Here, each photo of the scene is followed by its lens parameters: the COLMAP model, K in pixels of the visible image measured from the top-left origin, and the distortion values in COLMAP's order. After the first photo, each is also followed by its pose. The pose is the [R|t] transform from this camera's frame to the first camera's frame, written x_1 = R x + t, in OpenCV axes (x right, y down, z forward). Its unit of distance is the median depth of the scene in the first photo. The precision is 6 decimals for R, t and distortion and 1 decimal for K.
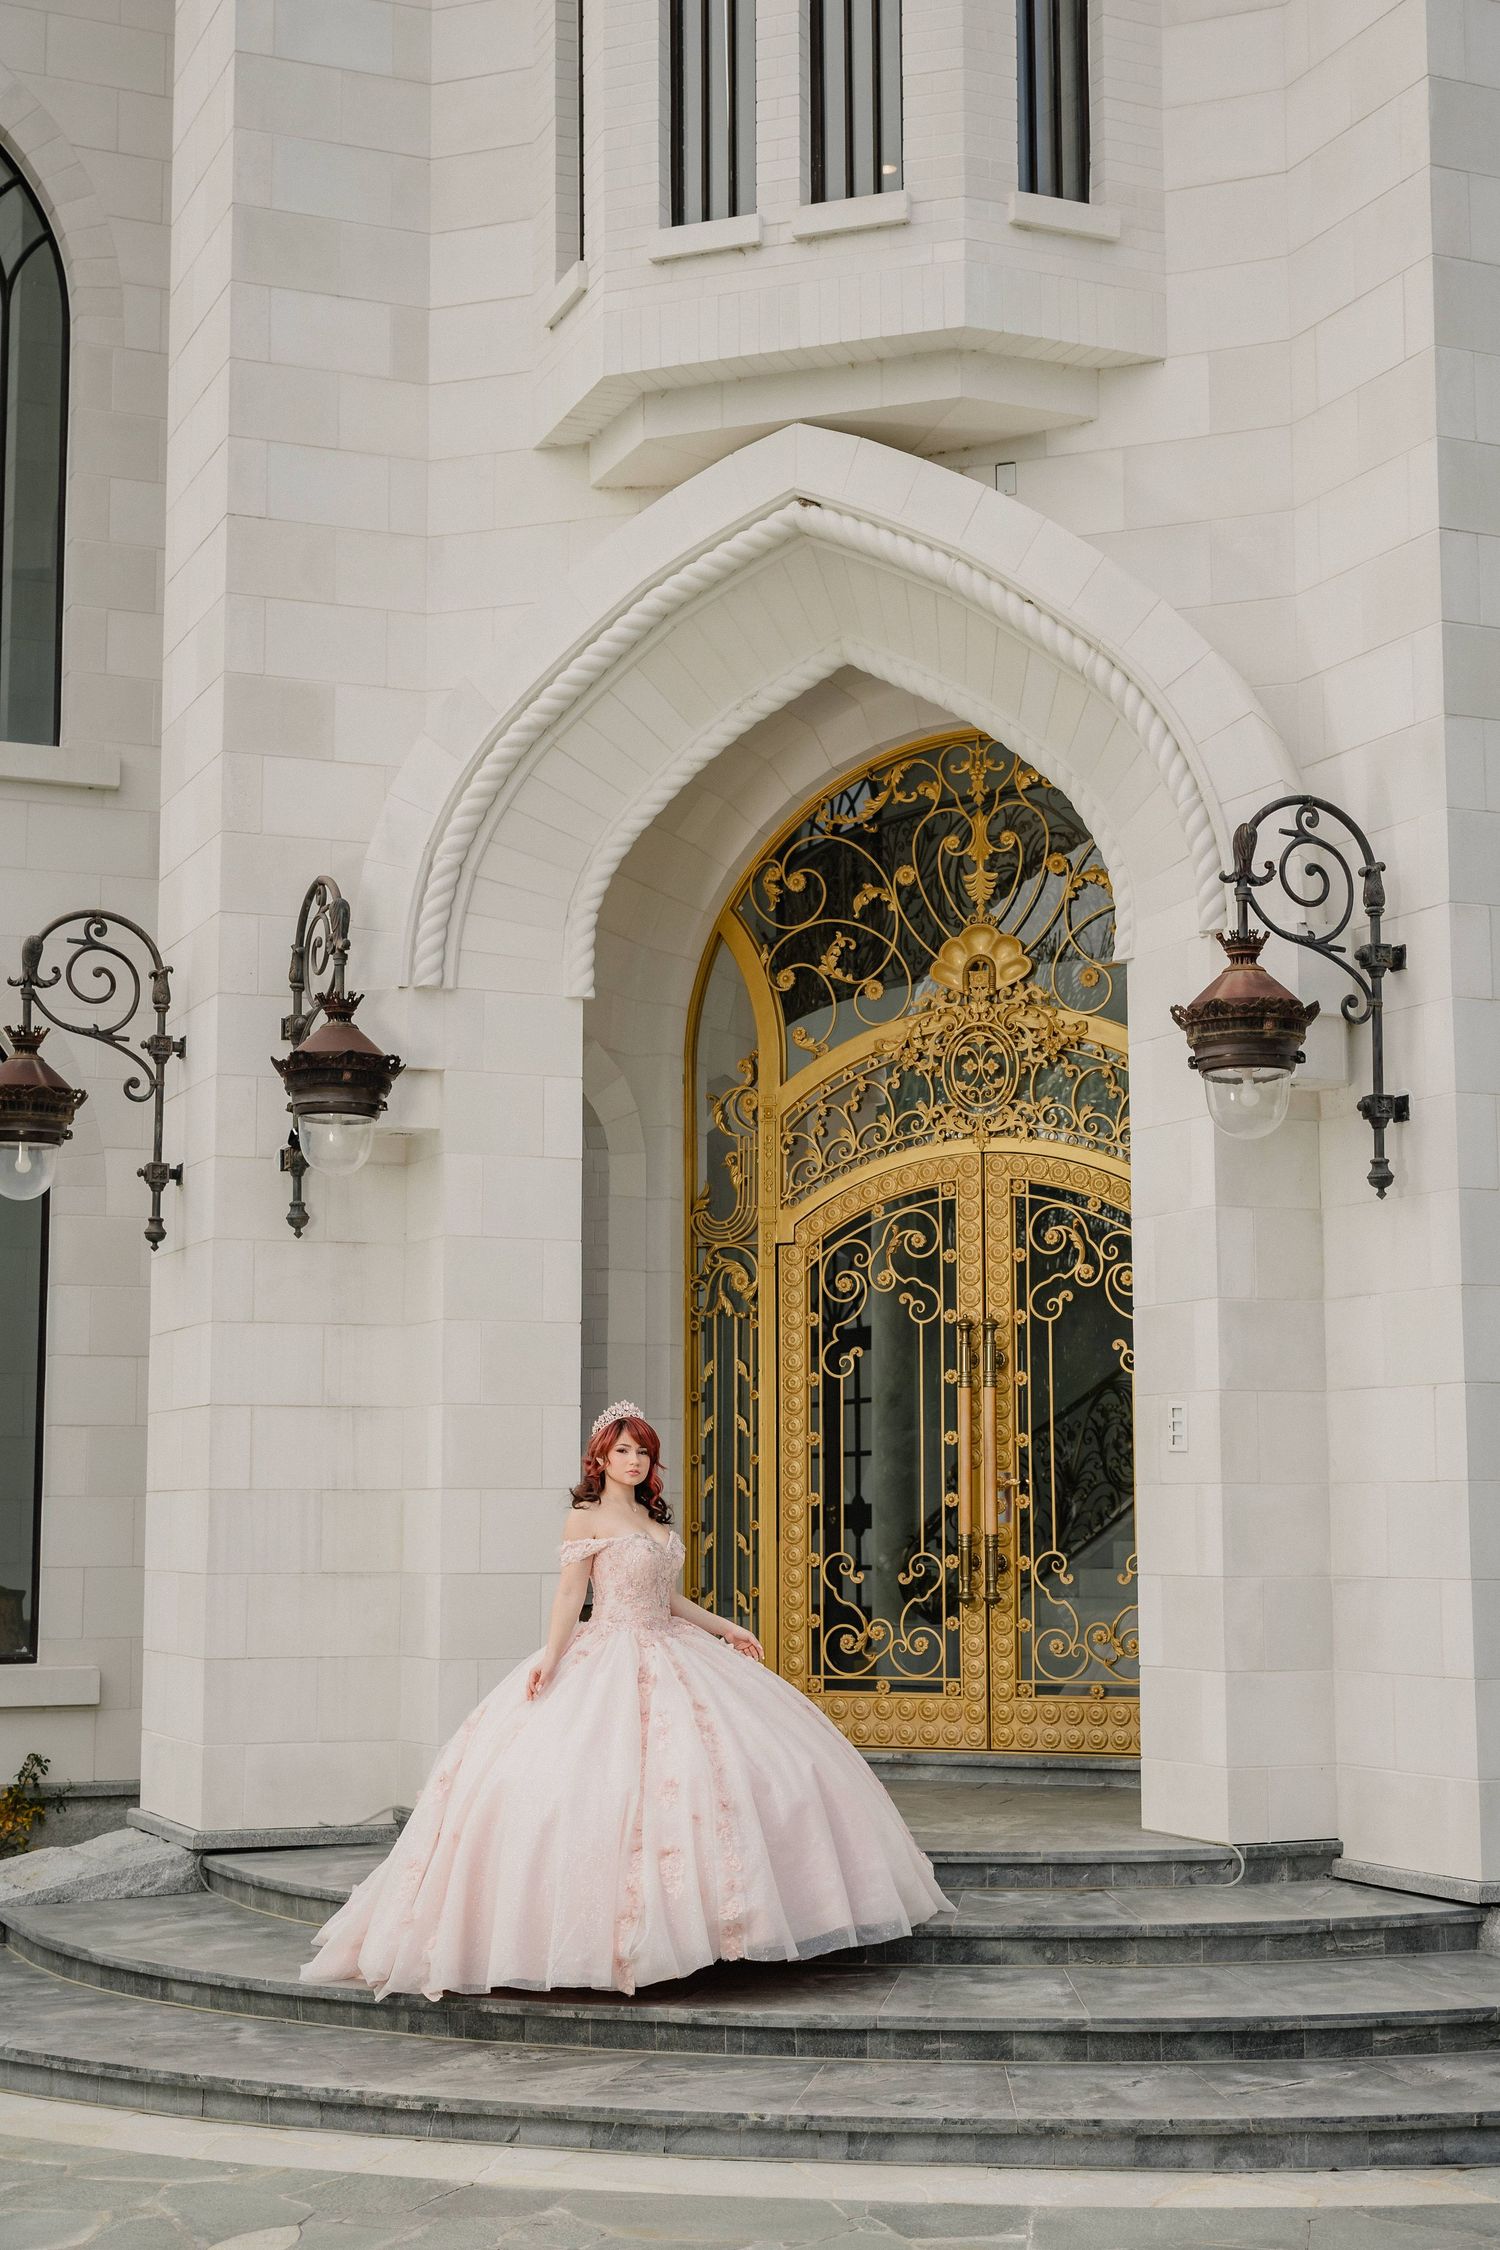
lens RADIAL K [[3193.0, 0, 725.8], [0, 3193.0, 1142.9], [0, 0, 1]] dist [0.081499, 0.000000]
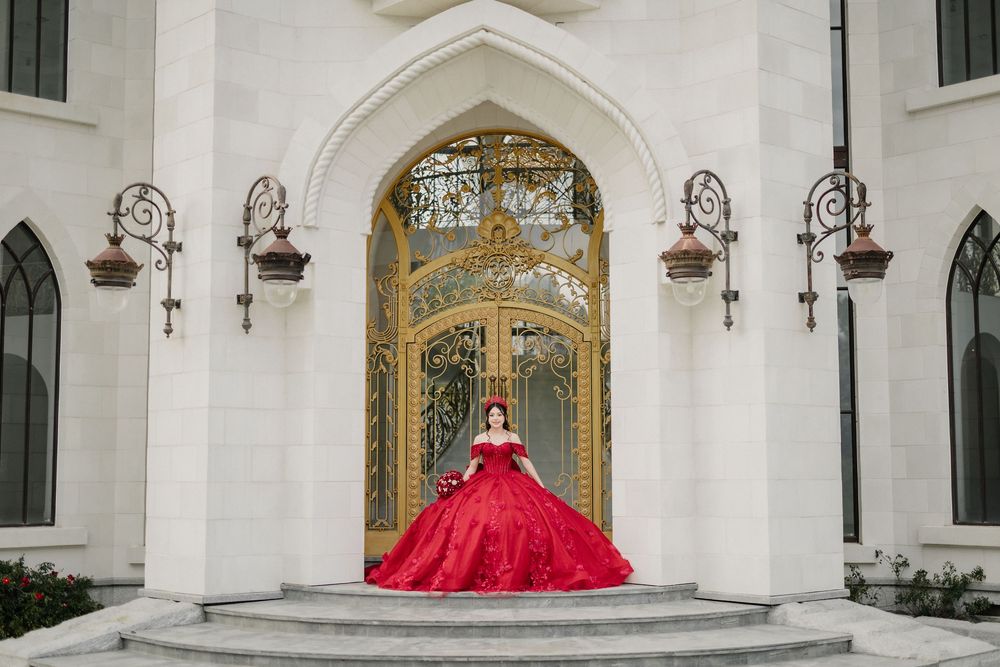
lens RADIAL K [[1419.1, 0, 517.5], [0, 1419.1, 334.9], [0, 0, 1]] dist [0.081499, 0.000000]
pose [[0.950162, 0.029023, 0.310403, -0.258362], [-0.035744, 0.999233, 0.015986, 0.007158], [-0.309701, -0.026284, 0.950471, -0.016095]]
